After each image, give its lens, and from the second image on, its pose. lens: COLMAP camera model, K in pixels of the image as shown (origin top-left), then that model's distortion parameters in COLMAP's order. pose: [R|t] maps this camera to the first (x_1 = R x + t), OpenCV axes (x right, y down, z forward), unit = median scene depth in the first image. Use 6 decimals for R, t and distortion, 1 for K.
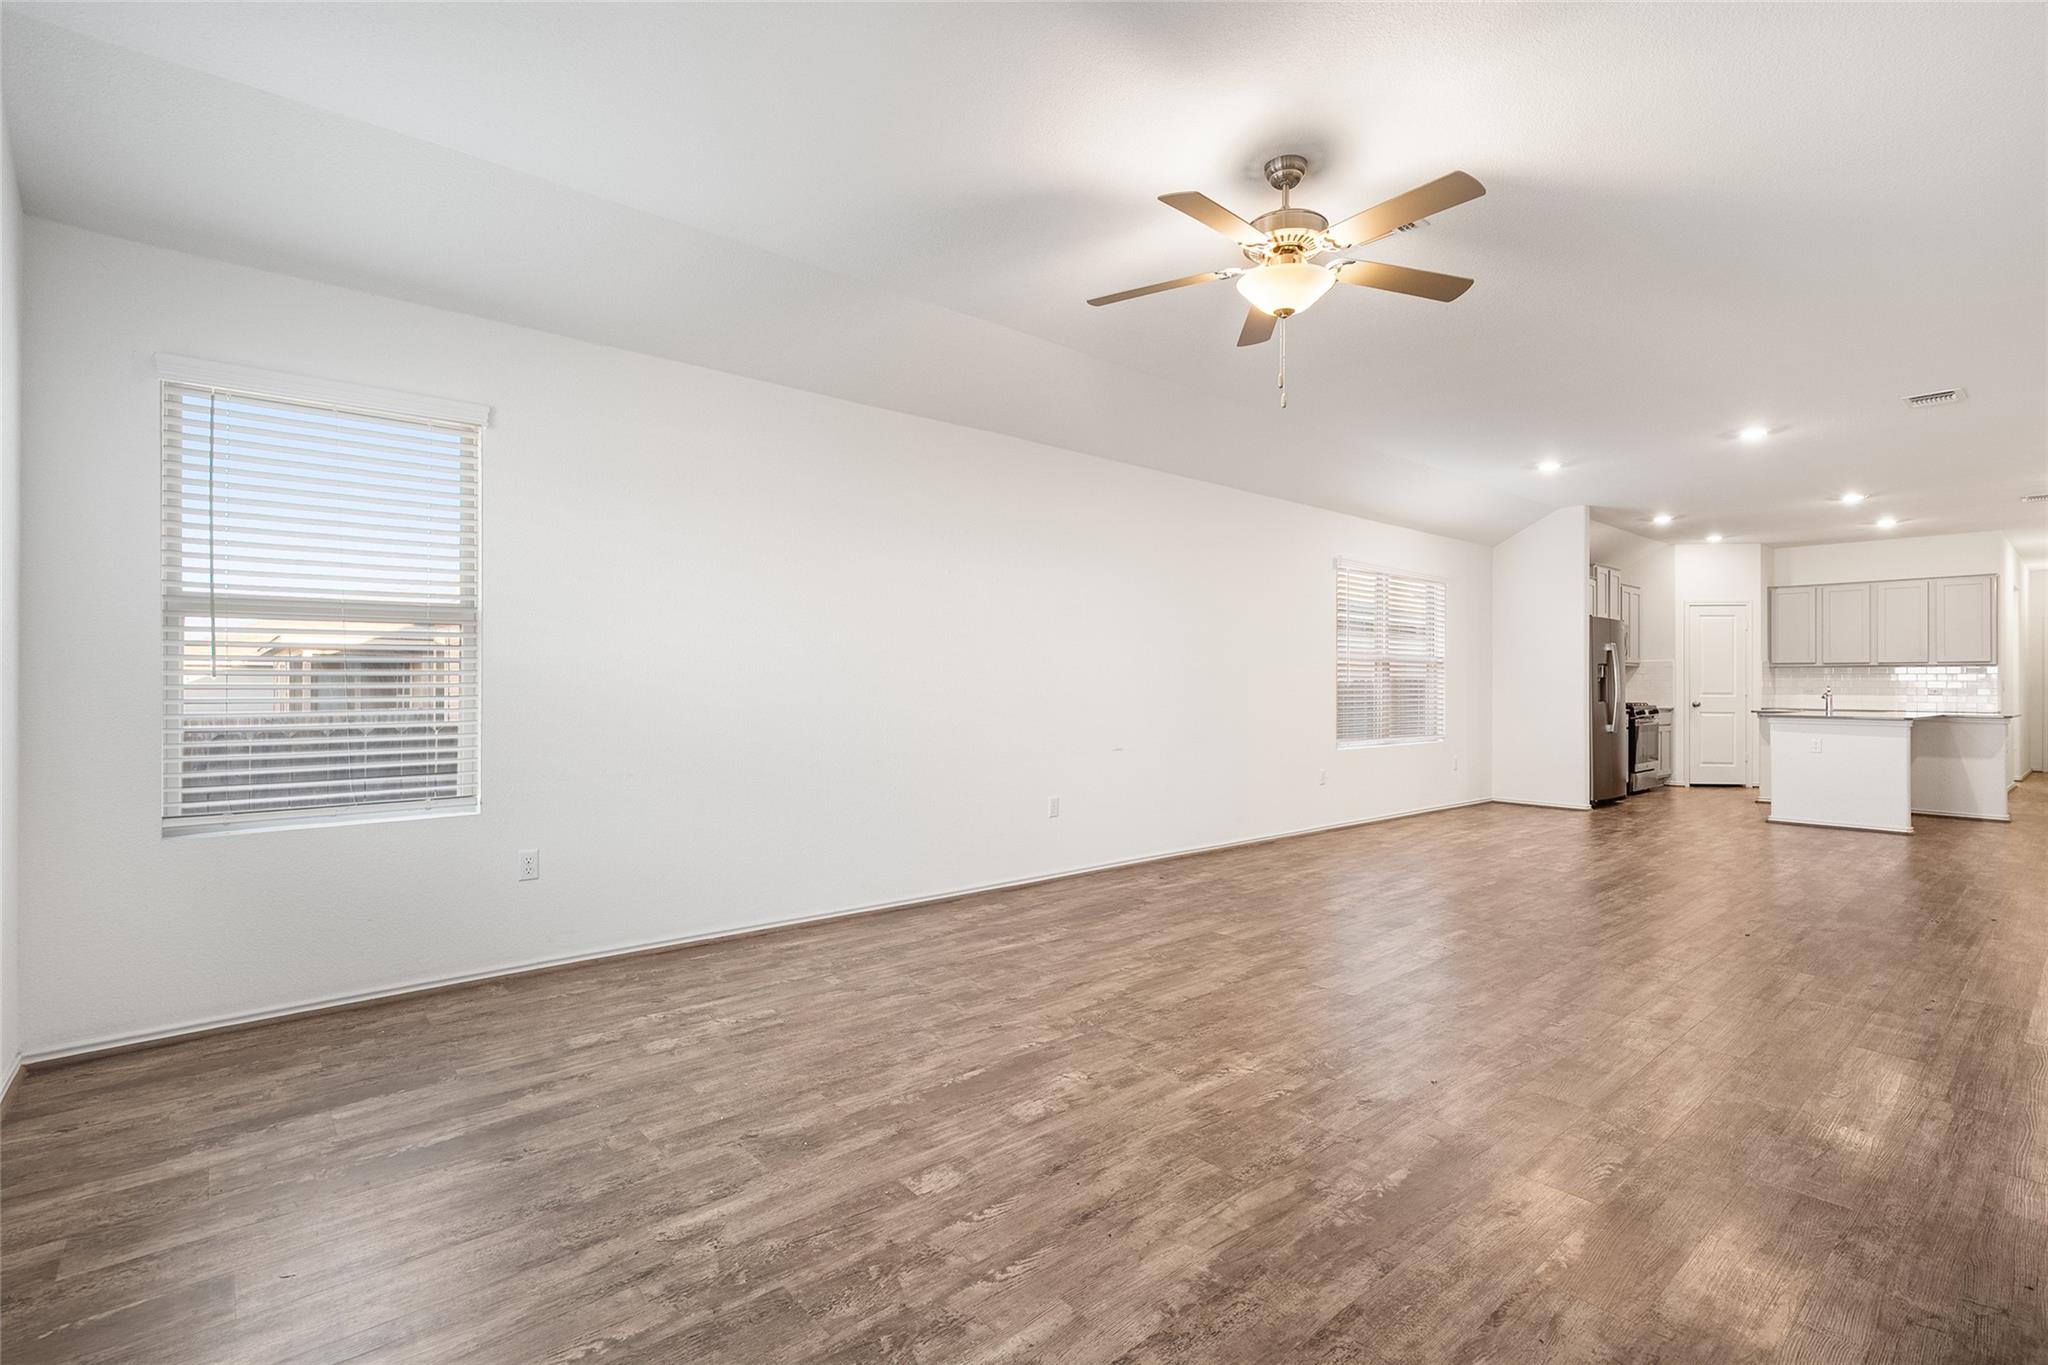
lens RADIAL K [[932.2, 0, 1018.7], [0, 932.2, 684.9], [0, 0, 1]] dist [-0.000077, -0.000237]
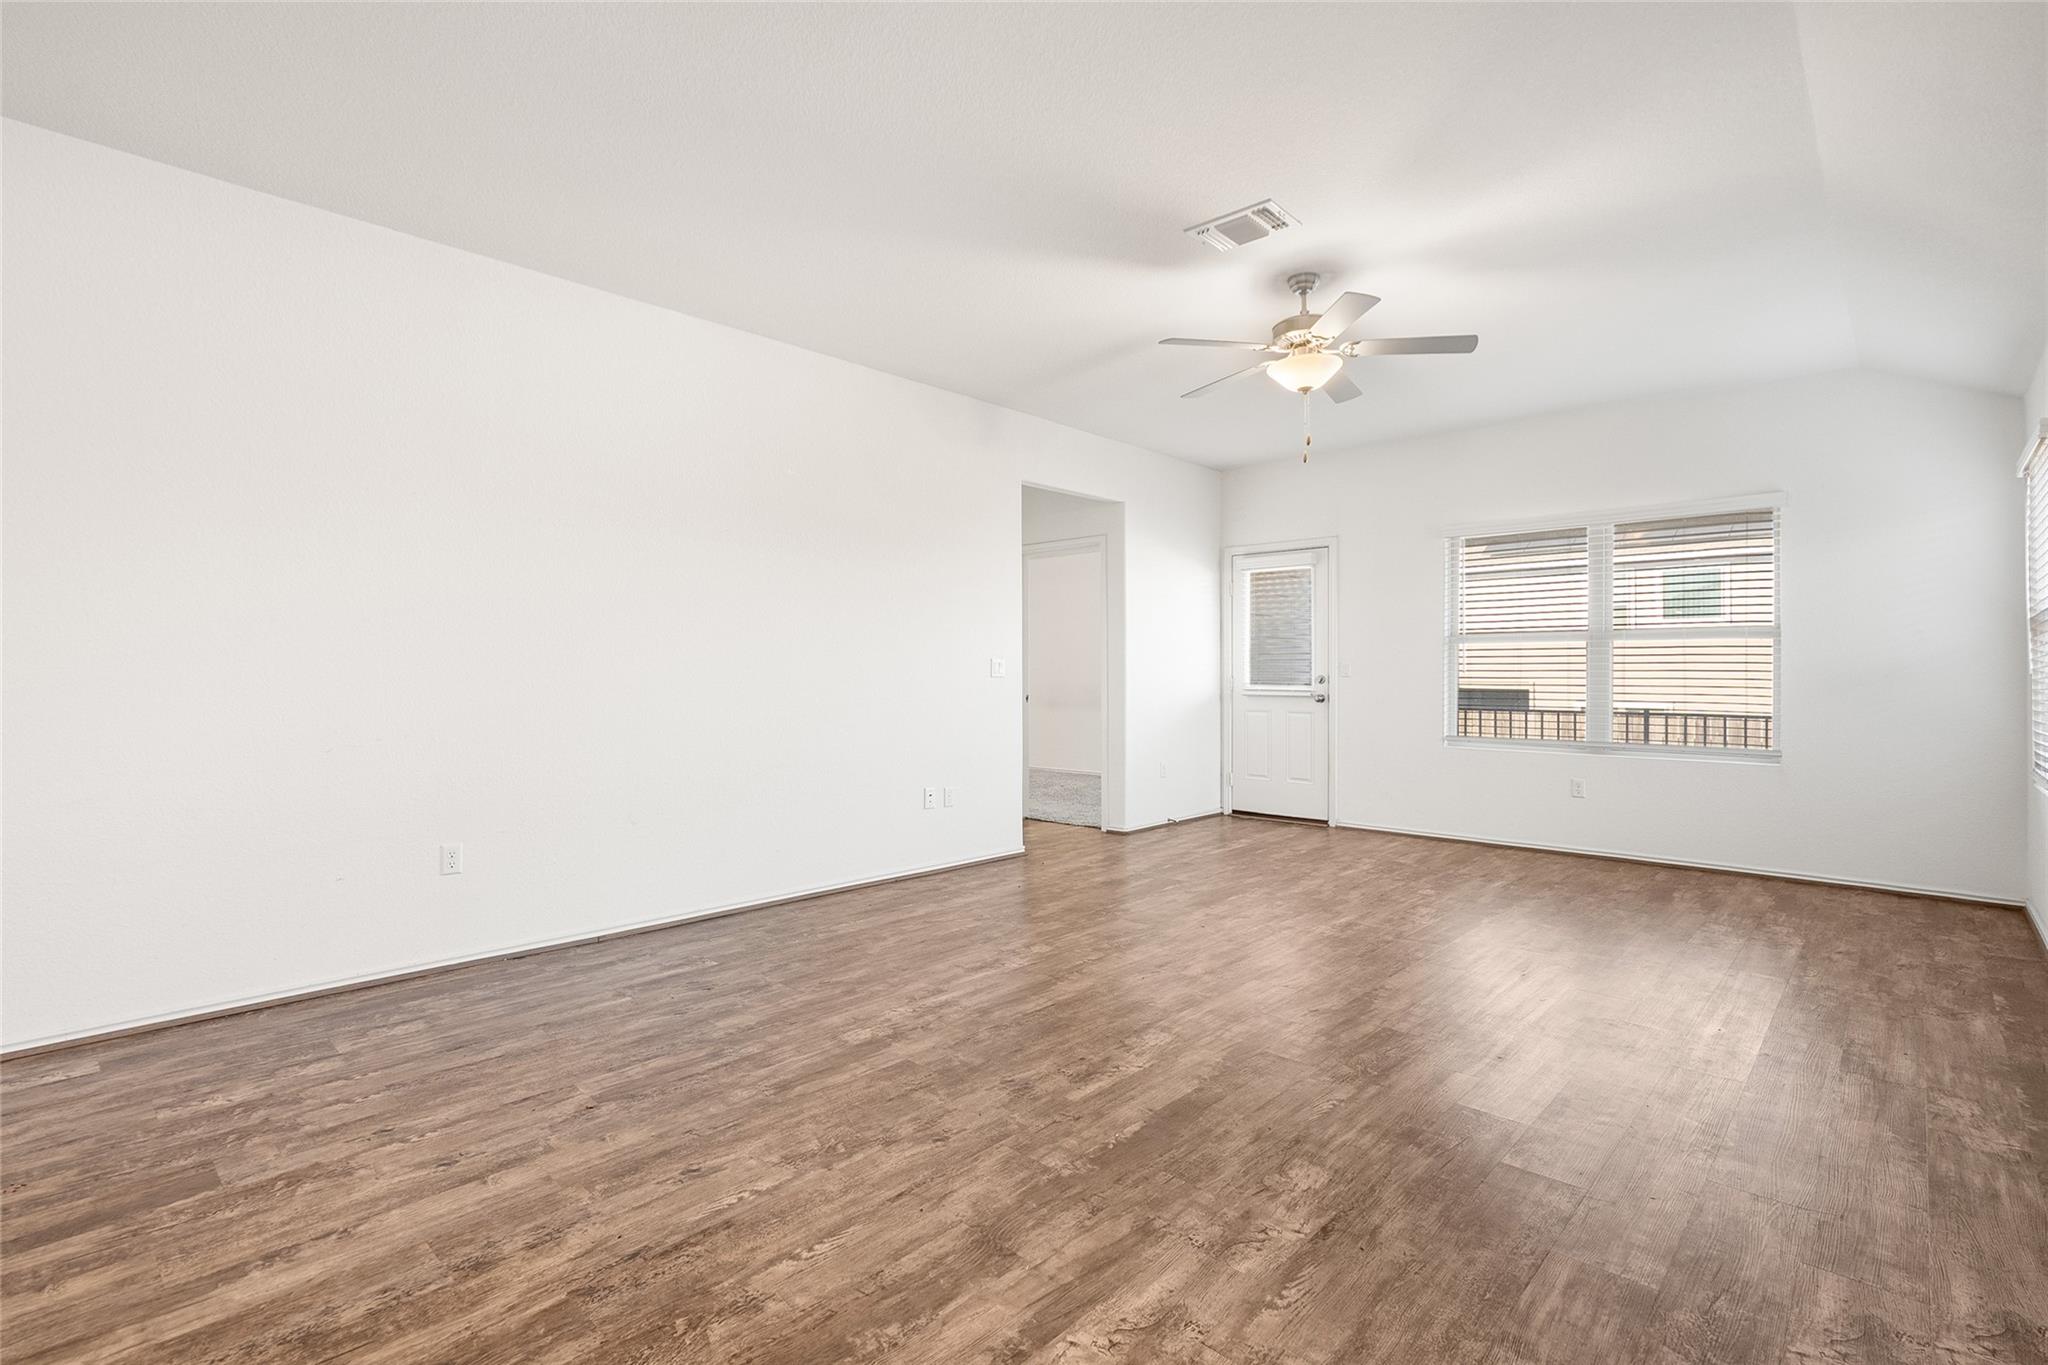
lens RADIAL K [[942.8, 0, 1015.2], [0, 942.8, 667.6], [0, 0, 1]] dist [-0.003419, 0.000761]
pose [[-0.994657, -0.003798, -0.103162, 0.570111], [-0.003245, 0.999979, -0.005528, 0.001488], [0.103181, -0.005163, -0.994649, 1.571684]]
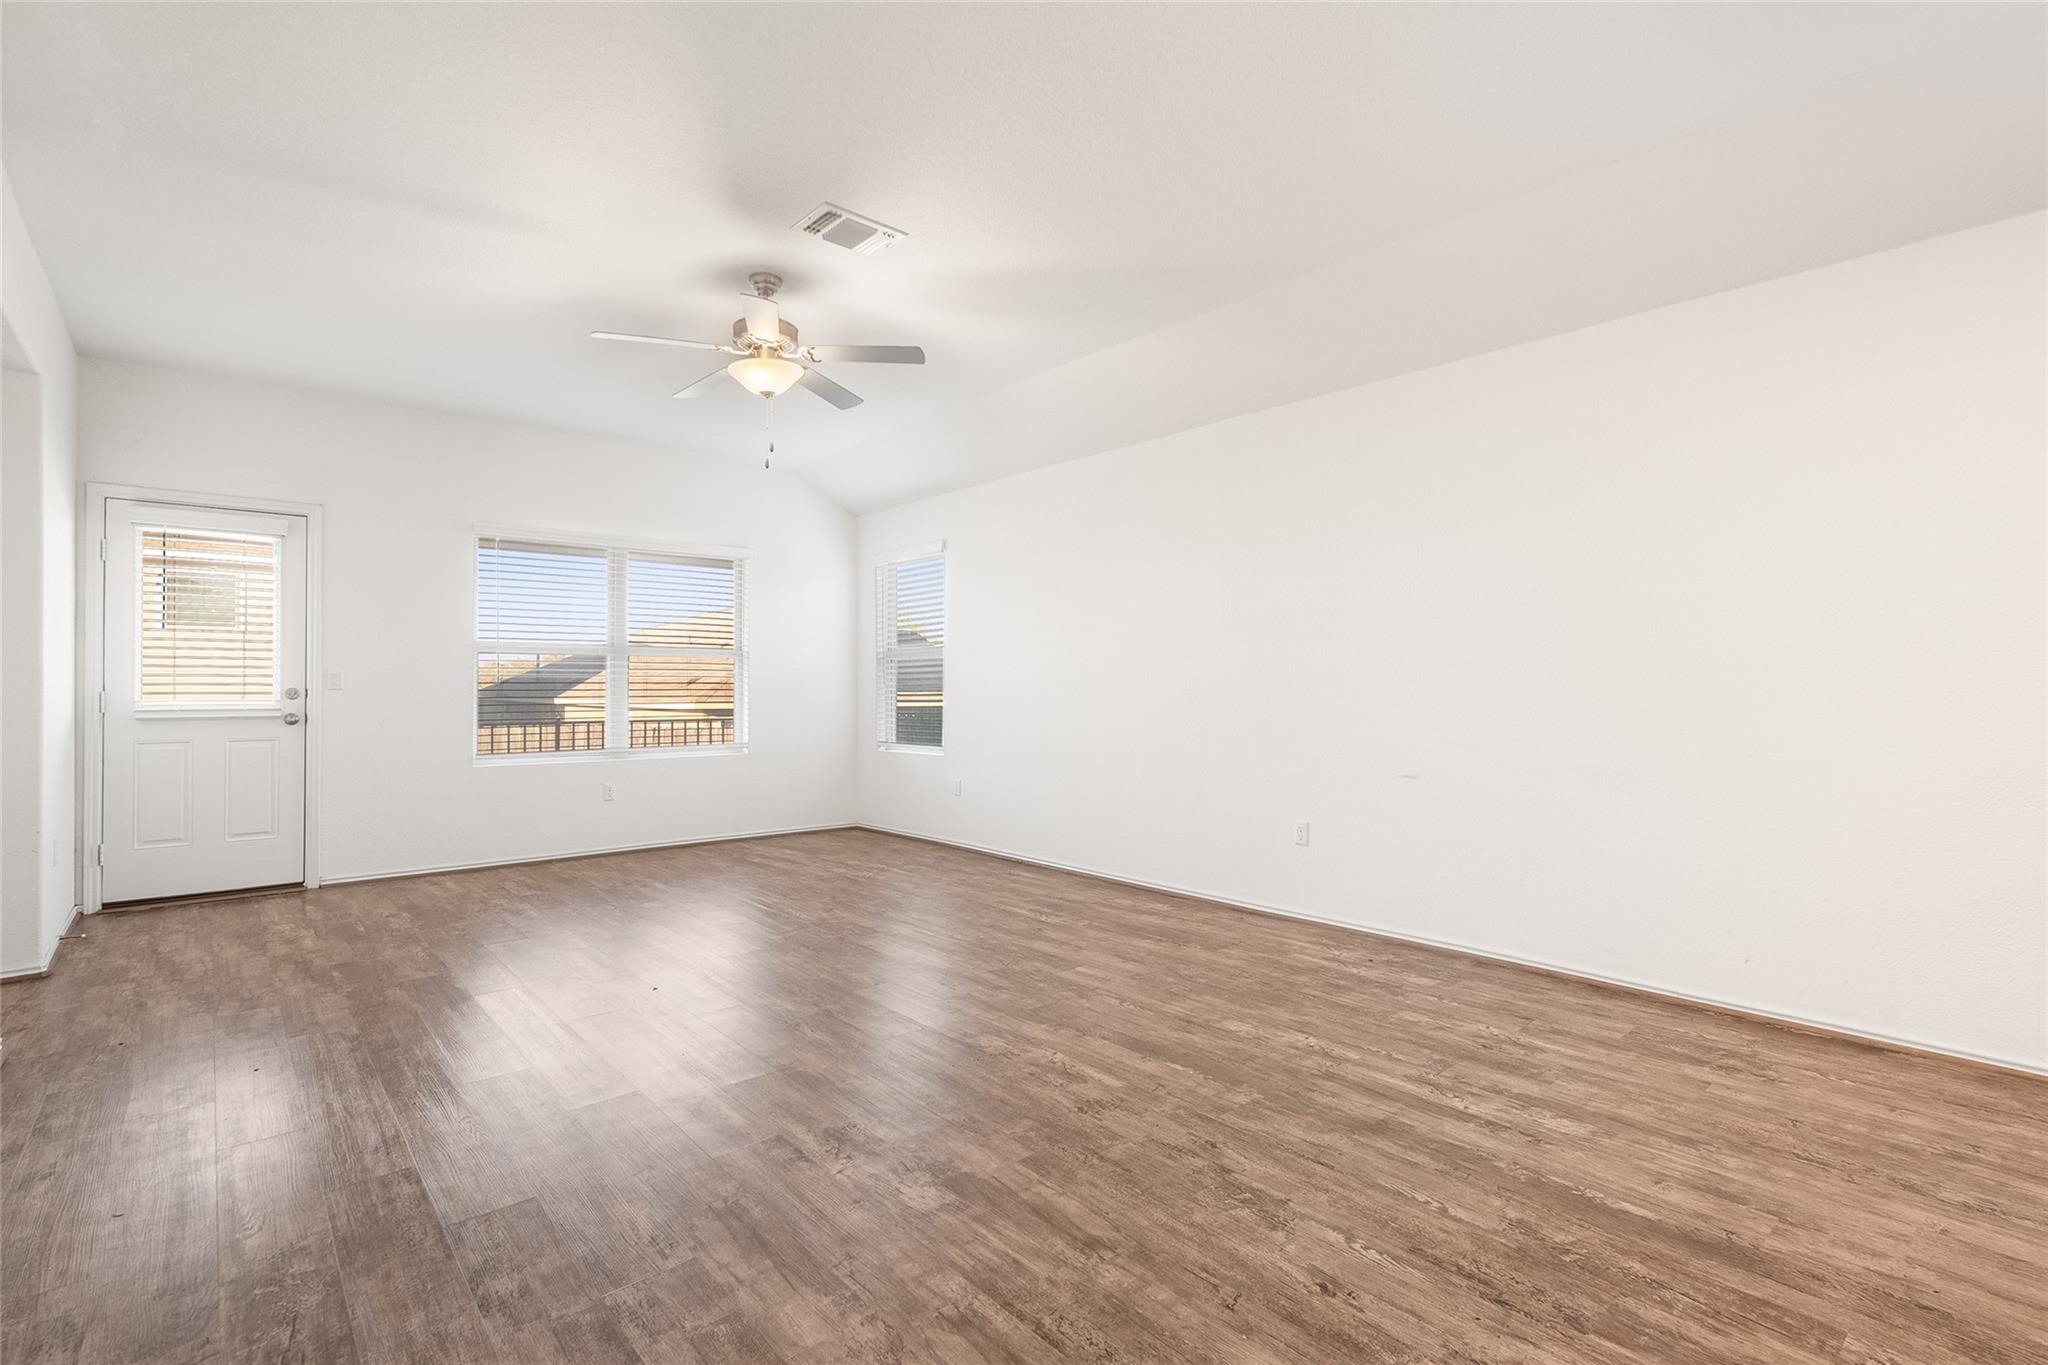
lens RADIAL K [[952.2, 0, 1017.7], [0, 952.2, 688.2], [0, 0, 1]] dist [-0.003608, -0.000215]
pose [[0.001617, -0.001569, -0.999997, 1.094756], [-0.000600, 0.999999, -0.001570, 0.005765], [0.999999, 0.000603, 0.001616, 0.929609]]
